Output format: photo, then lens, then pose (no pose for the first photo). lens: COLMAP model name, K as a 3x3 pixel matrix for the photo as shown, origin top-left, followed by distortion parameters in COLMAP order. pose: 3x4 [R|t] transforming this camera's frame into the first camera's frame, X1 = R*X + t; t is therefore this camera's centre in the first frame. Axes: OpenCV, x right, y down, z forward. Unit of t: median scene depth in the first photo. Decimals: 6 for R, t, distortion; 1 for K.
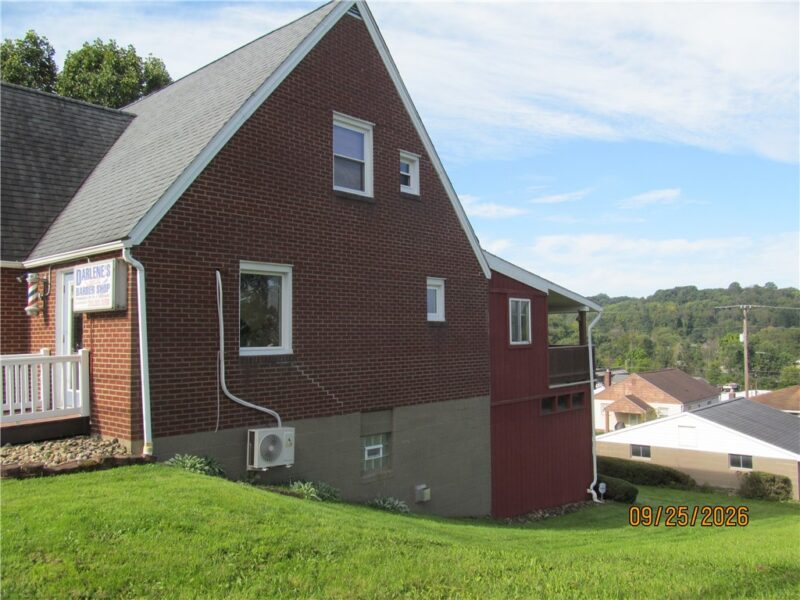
lens RADIAL K [[663.9, 0, 397.2], [0, 663.9, 302.6], [0, 0, 1]] dist [-0.051196, -0.007431]
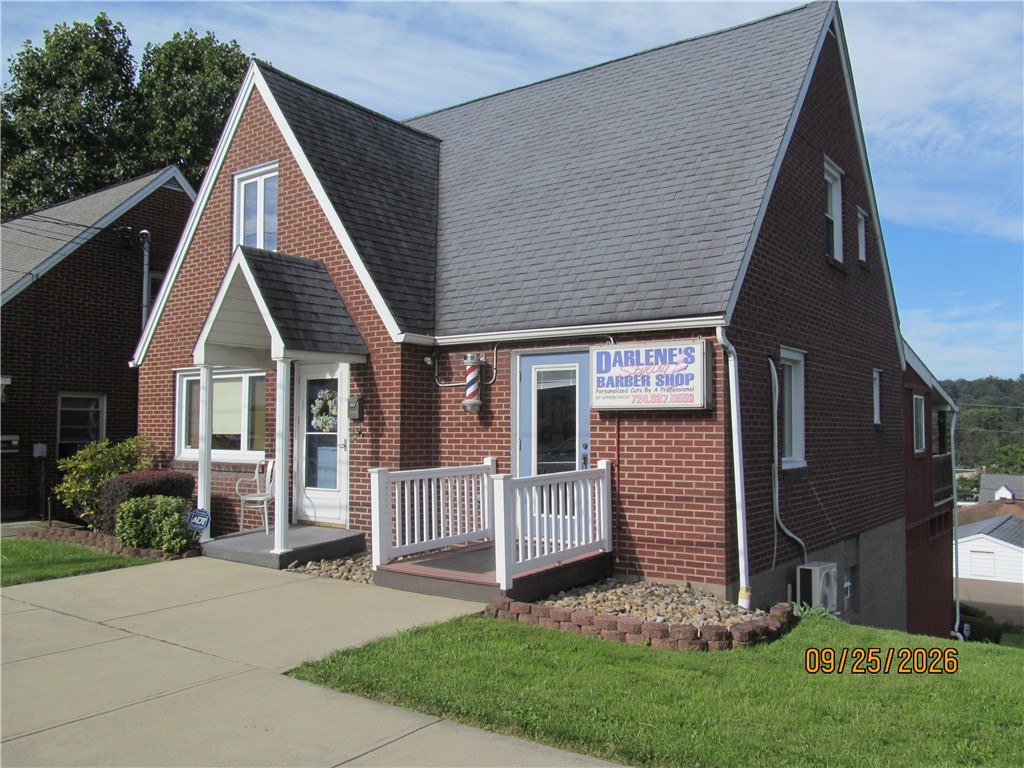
lens RADIAL K [[849.8, 0, 511.8], [0, 849.8, 386.8], [0, 0, 1]] dist [-0.051196, -0.007431]
pose [[0.994787, 0.019792, 0.100031, -0.416040], [-0.019485, 0.999802, -0.004049, -0.003334], [-0.100091, 0.002079, 0.994976, 0.038697]]
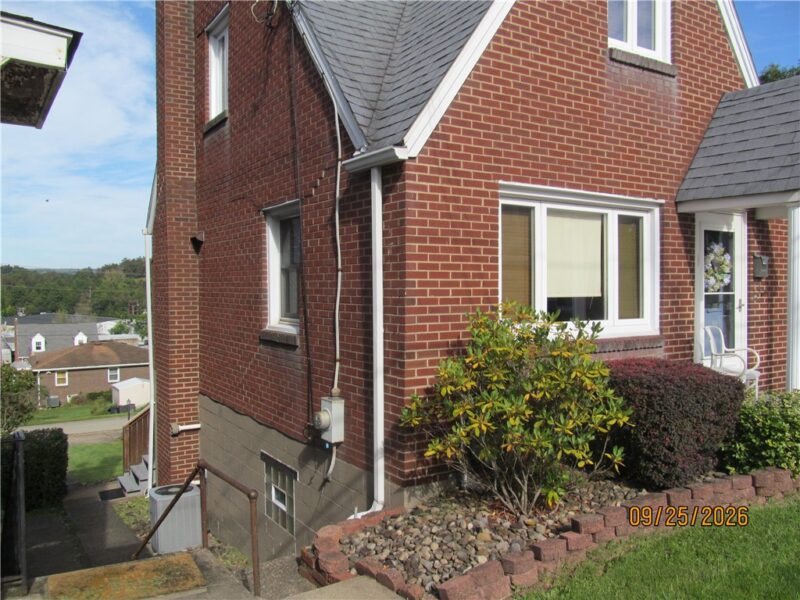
lens RADIAL K [[663.9, 0, 399.6], [0, 663.9, 301.5], [0, 0, 1]] dist [-0.051196, -0.007431]
pose [[0.274861, -0.013477, 0.961389, -1.192539], [-0.049246, 0.998392, 0.028075, 0.051315], [-0.960222, -0.055062, 0.273755, 1.067743]]
